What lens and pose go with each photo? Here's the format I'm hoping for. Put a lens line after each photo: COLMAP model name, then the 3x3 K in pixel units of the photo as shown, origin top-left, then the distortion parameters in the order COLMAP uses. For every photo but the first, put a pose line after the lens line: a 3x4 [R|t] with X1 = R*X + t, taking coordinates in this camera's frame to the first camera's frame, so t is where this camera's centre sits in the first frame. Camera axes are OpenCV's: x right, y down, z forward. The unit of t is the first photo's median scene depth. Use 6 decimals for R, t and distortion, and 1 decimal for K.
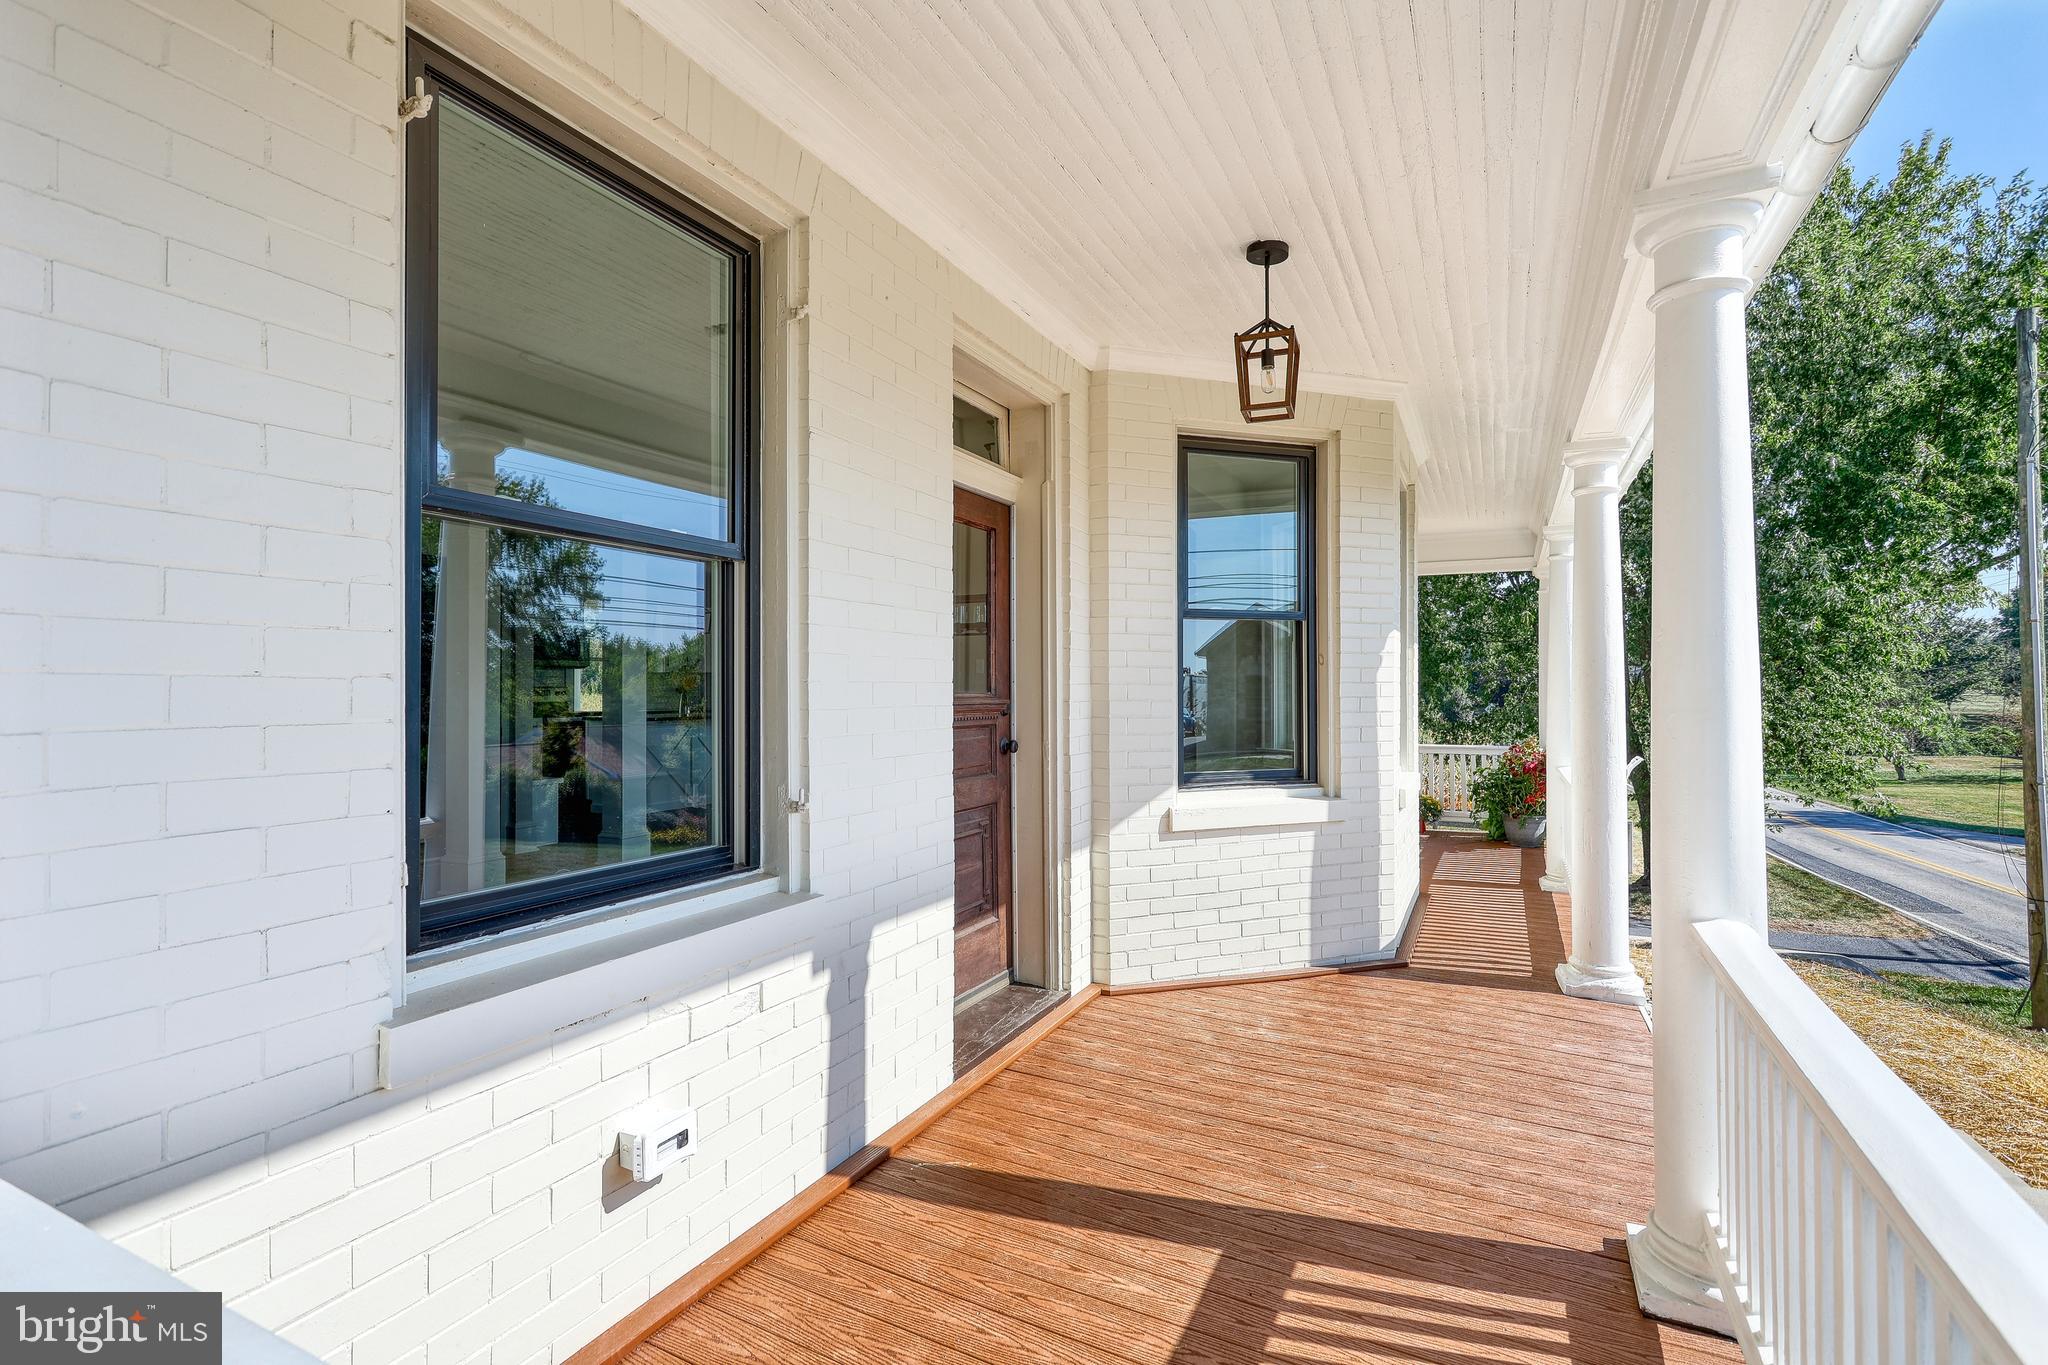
lens RADIAL K [[971.2, 0, 1034.2], [0, 971.2, 685.2], [0, 0, 1]] dist [-0.001153, 0.002522]
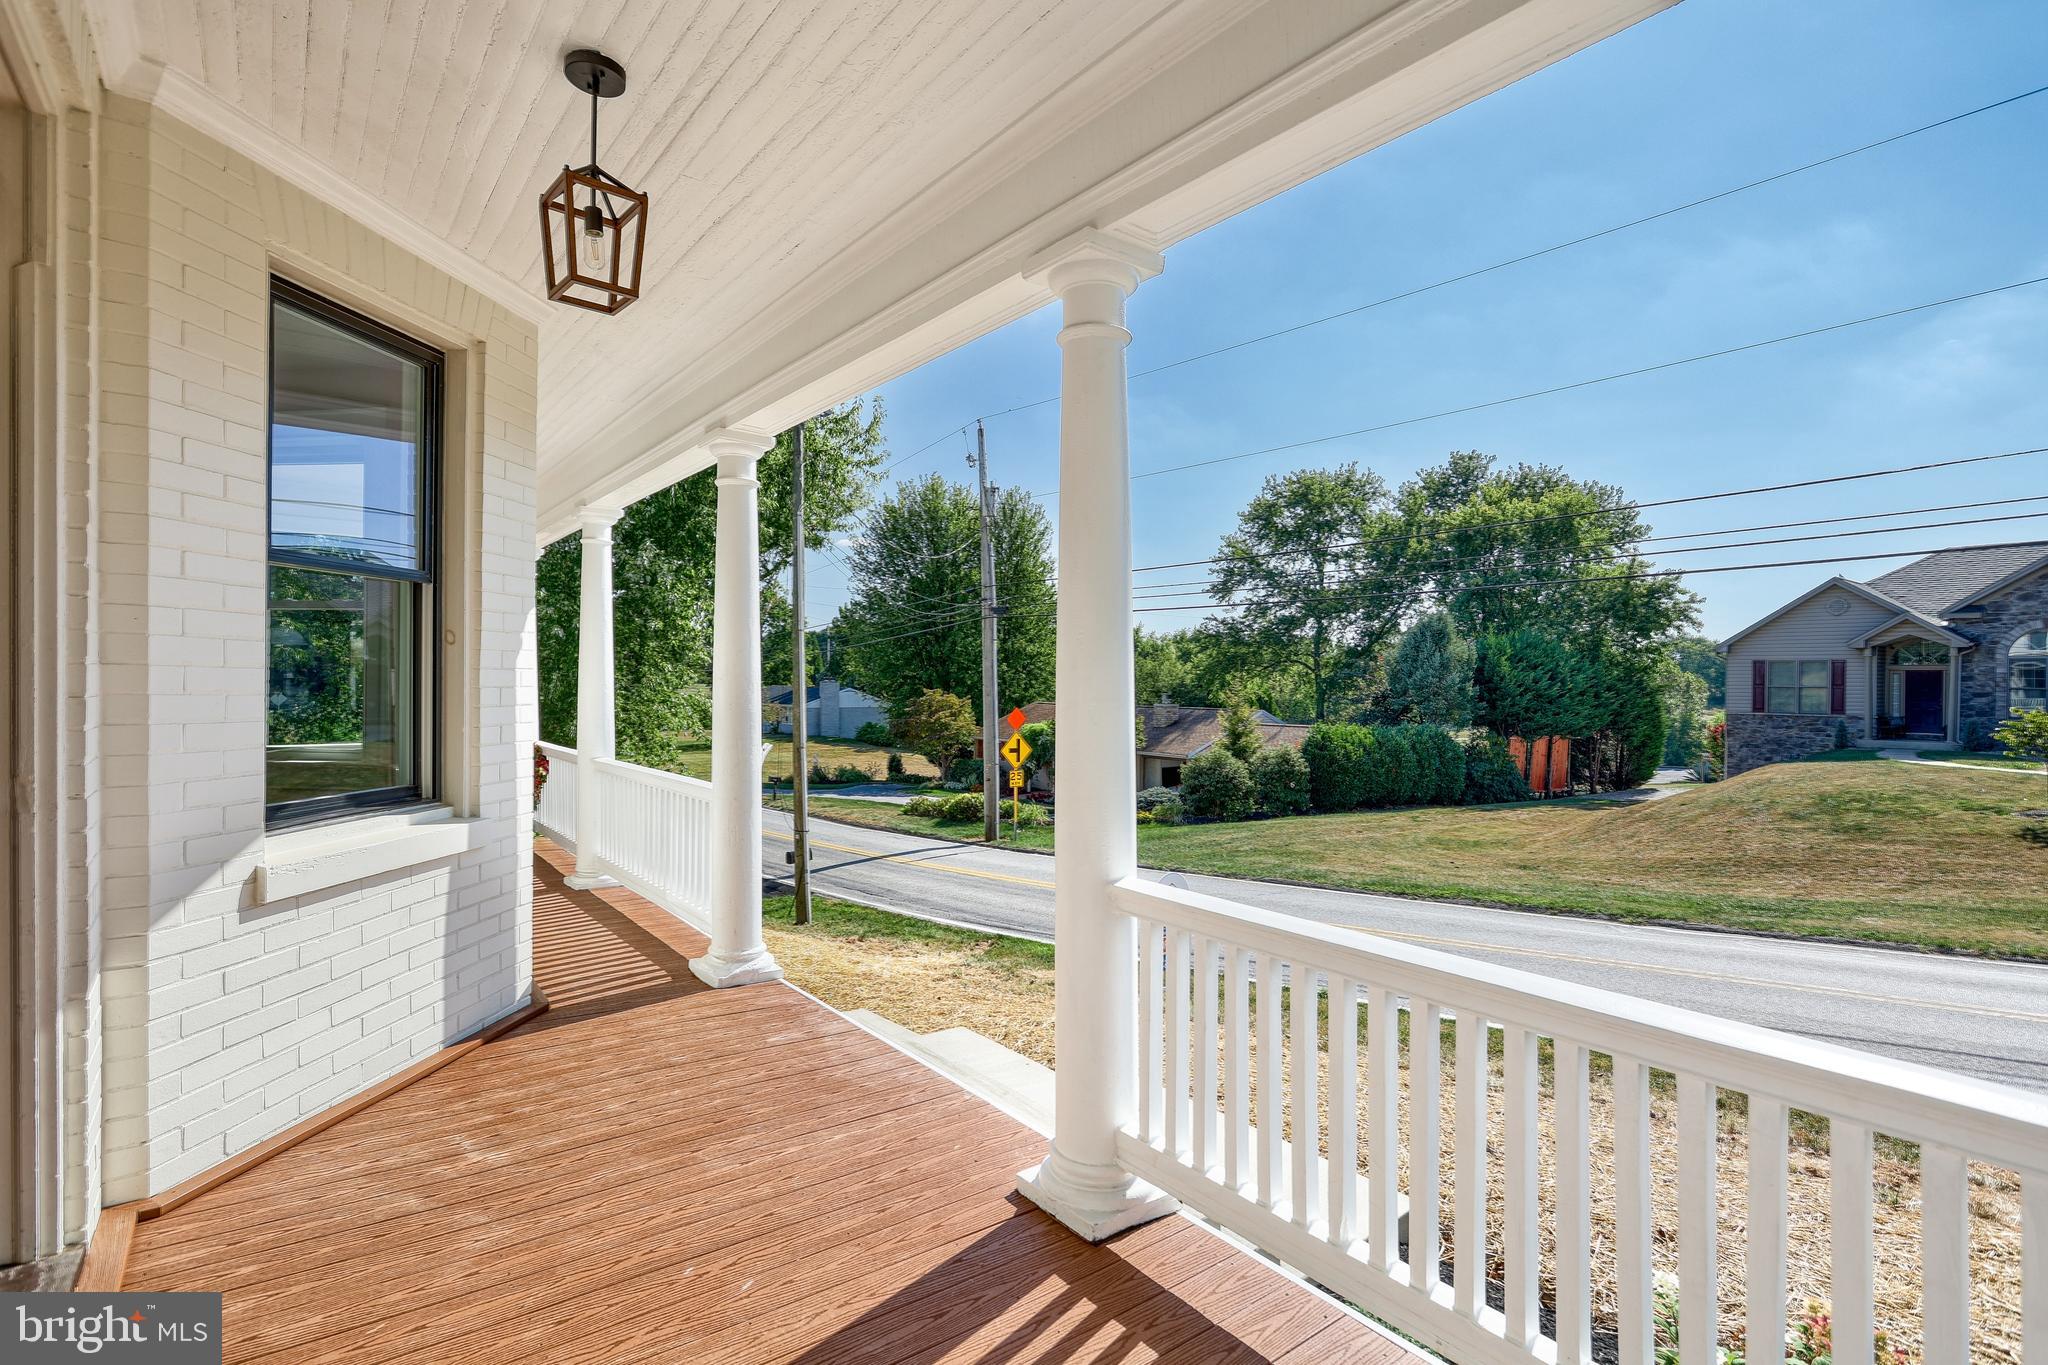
lens RADIAL K [[971.2, 0, 1019.9], [0, 971.2, 683.3], [0, 0, 1]] dist [-0.001153, 0.002522]
pose [[0.445600, 0.000832, 0.895232, -0.199805], [-0.010354, 0.999937, 0.004224, 0.001750], [-0.895172, -0.011152, 0.445581, 0.292079]]
